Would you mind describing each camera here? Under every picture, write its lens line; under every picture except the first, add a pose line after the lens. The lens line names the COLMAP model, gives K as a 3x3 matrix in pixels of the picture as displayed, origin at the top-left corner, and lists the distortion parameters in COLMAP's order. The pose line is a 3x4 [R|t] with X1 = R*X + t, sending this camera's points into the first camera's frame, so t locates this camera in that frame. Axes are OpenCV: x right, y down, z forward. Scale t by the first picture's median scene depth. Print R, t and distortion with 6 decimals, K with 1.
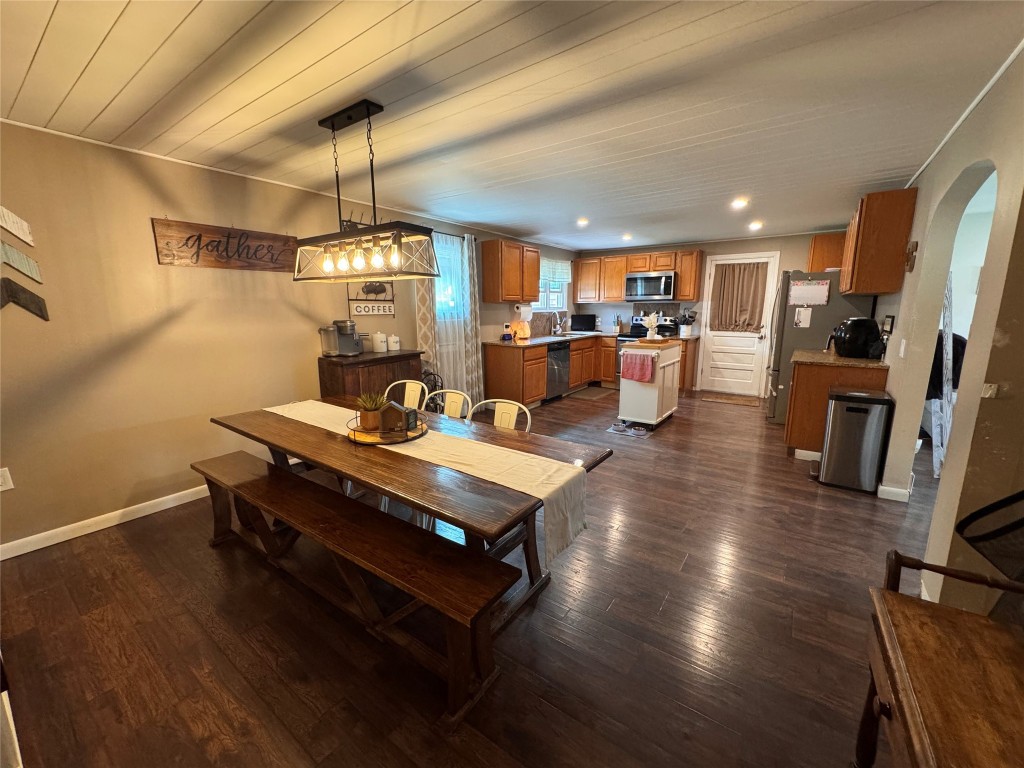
lens RADIAL K [[410.3, 0, 514.0], [0, 410.3, 381.1], [0, 0, 1]] dist [-0.000120, 0.000022]
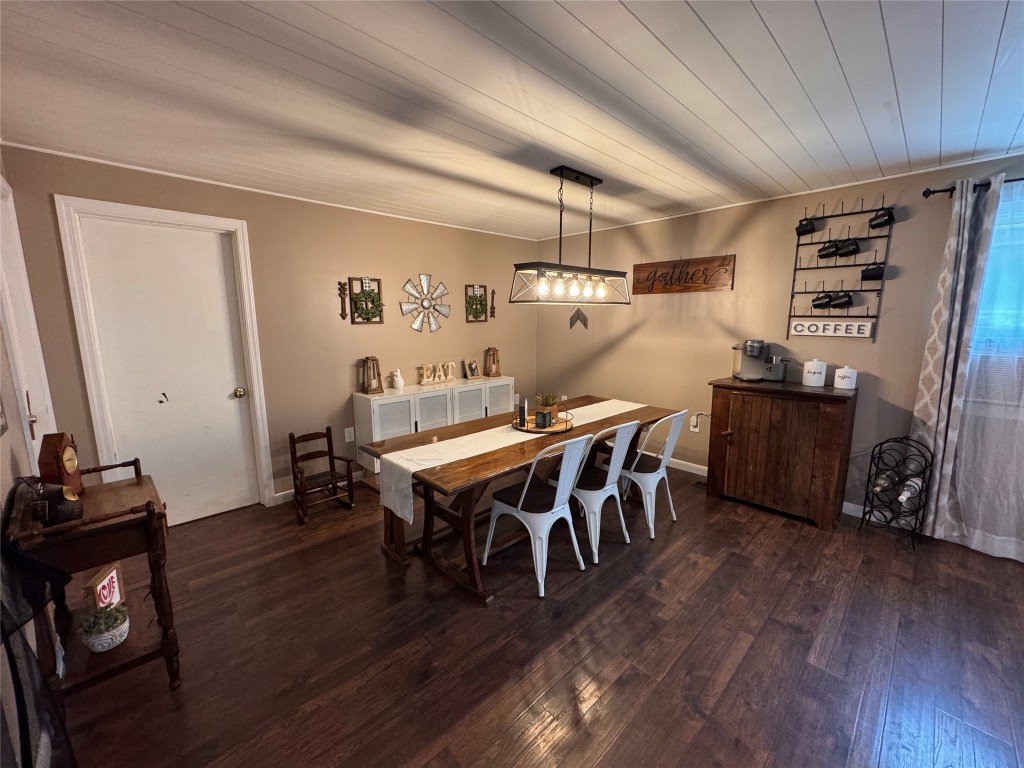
lens RADIAL K [[410.3, 0, 516.5], [0, 410.3, 382.0], [0, 0, 1]] dist [-0.000120, 0.000022]
pose [[-0.178695, 0.158101, -0.971119, 0.571493], [-0.178306, 0.965459, 0.189990, -0.142180], [0.967613, 0.207106, -0.144332, 0.673714]]
